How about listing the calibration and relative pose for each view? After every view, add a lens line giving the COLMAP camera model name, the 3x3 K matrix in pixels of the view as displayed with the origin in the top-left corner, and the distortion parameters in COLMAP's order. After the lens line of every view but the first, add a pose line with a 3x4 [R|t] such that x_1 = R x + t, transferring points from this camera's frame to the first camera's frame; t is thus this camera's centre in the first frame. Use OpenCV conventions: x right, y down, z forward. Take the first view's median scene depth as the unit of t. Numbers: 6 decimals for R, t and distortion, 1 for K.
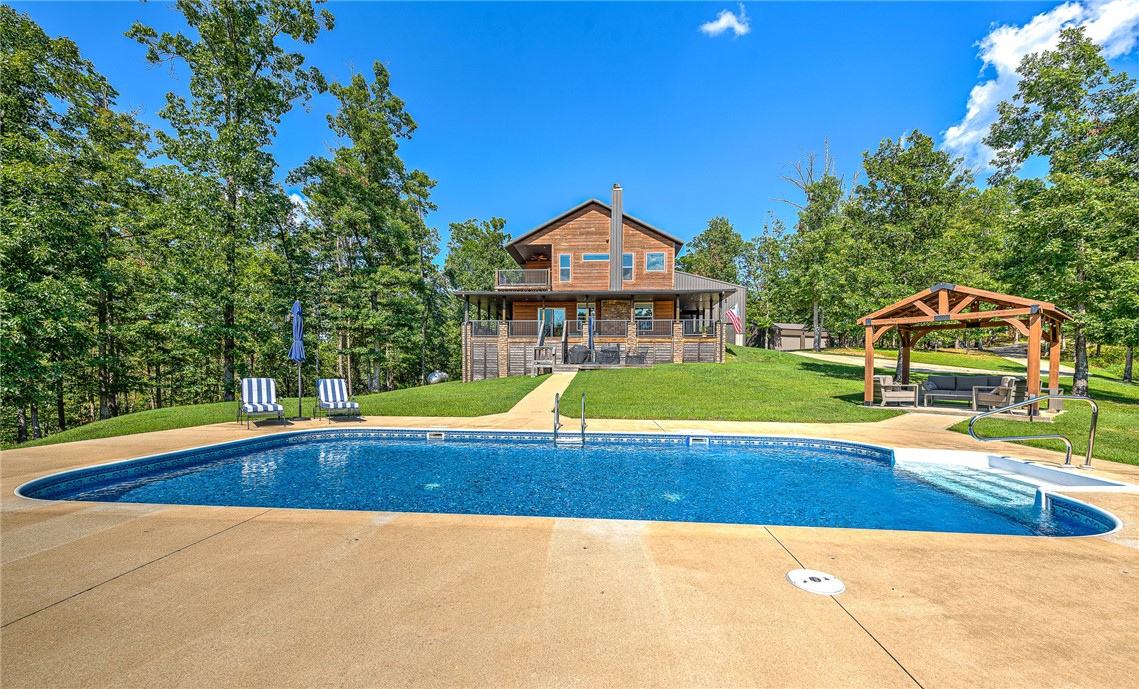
lens RADIAL K [[438.5, 0, 570.5], [0, 438.5, 383.3], [0, 0, 1]] dist [0.003471, -0.000780]
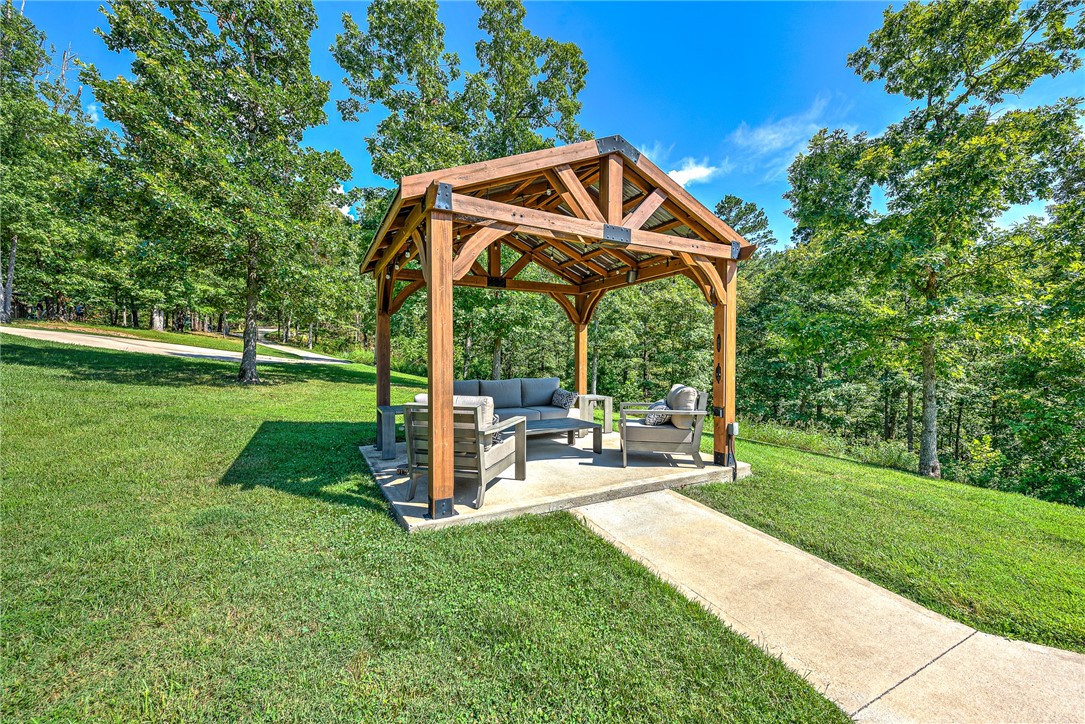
lens RADIAL K [[429.2, 0, 541.4], [0, 429.2, 366.0], [0, 0, 1]] dist [0.000736, -0.000047]
pose [[0.142503, -0.023297, 0.989520, 0.200404], [0.025700, 0.999473, 0.019830, -0.019698], [-0.989461, 0.022605, 0.143026, 0.421040]]
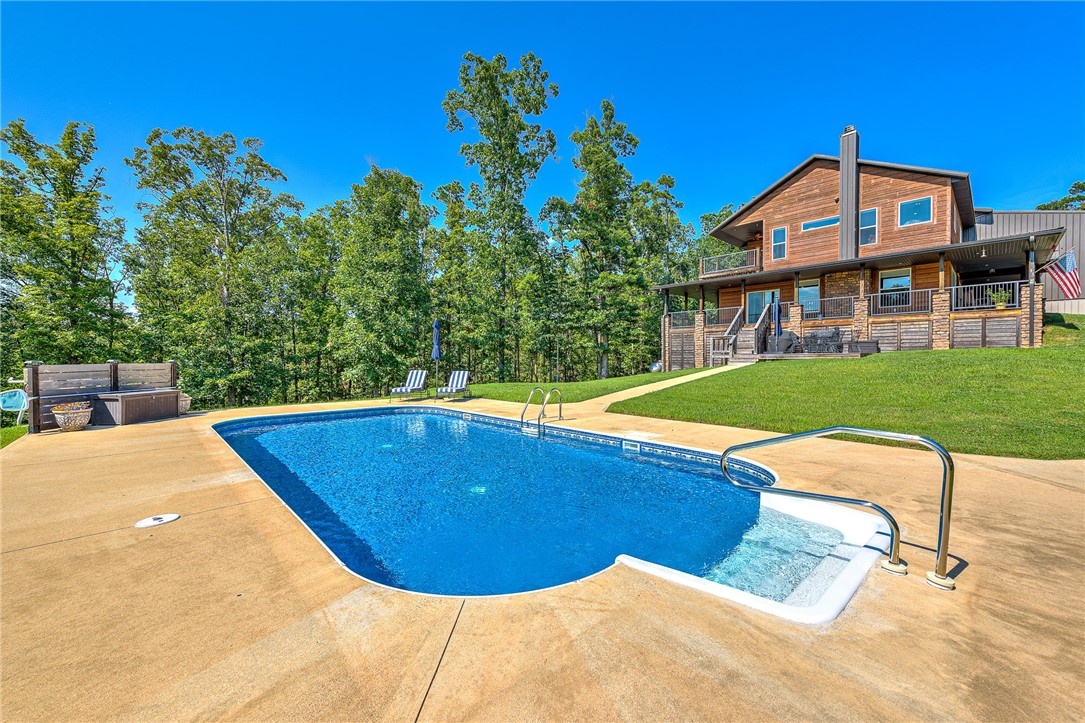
lens RADIAL K [[418.5, 0, 542.5], [0, 418.5, 365.1], [0, 0, 1]] dist [0.001792, -0.000402]
pose [[0.739853, 0.002291, -0.672764, 0.222286], [-0.011473, 0.999892, -0.009212, -0.007312], [0.672670, 0.014535, 0.739800, 0.071816]]
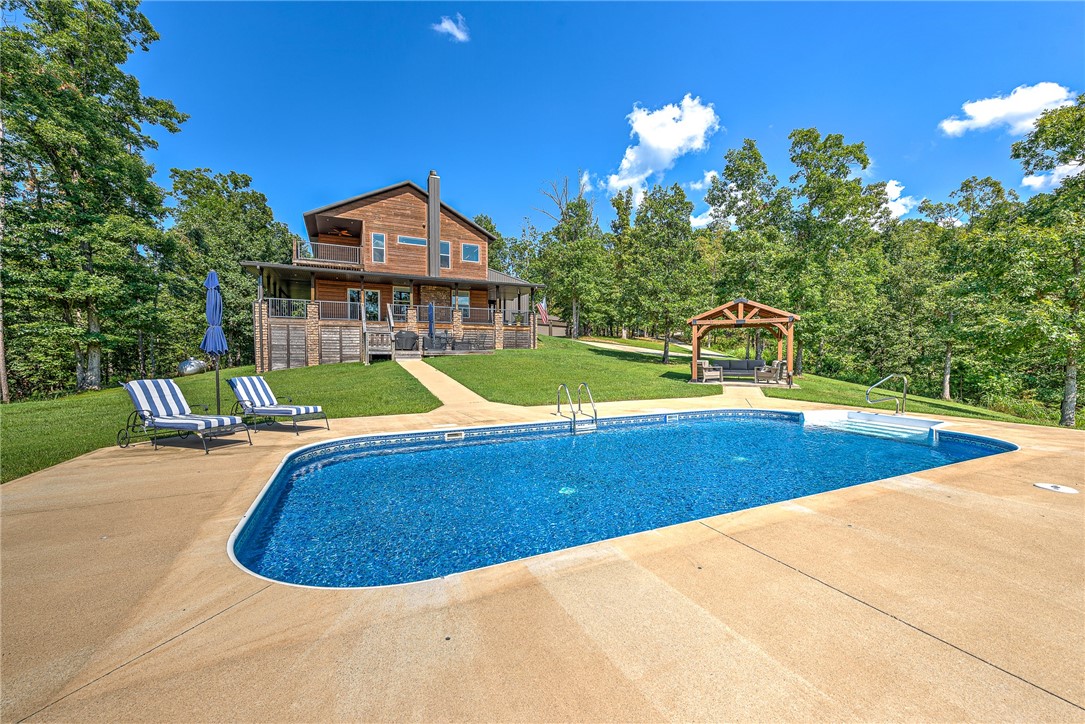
lens RADIAL K [[418.5, 0, 542.5], [0, 418.5, 365.6], [0, 0, 1]] dist [0.001792, -0.000402]
pose [[0.863640, -0.019384, 0.503736, -0.183551], [0.019609, 0.999796, 0.004853, -0.008291], [-0.503728, 0.005686, 0.863844, 0.050113]]
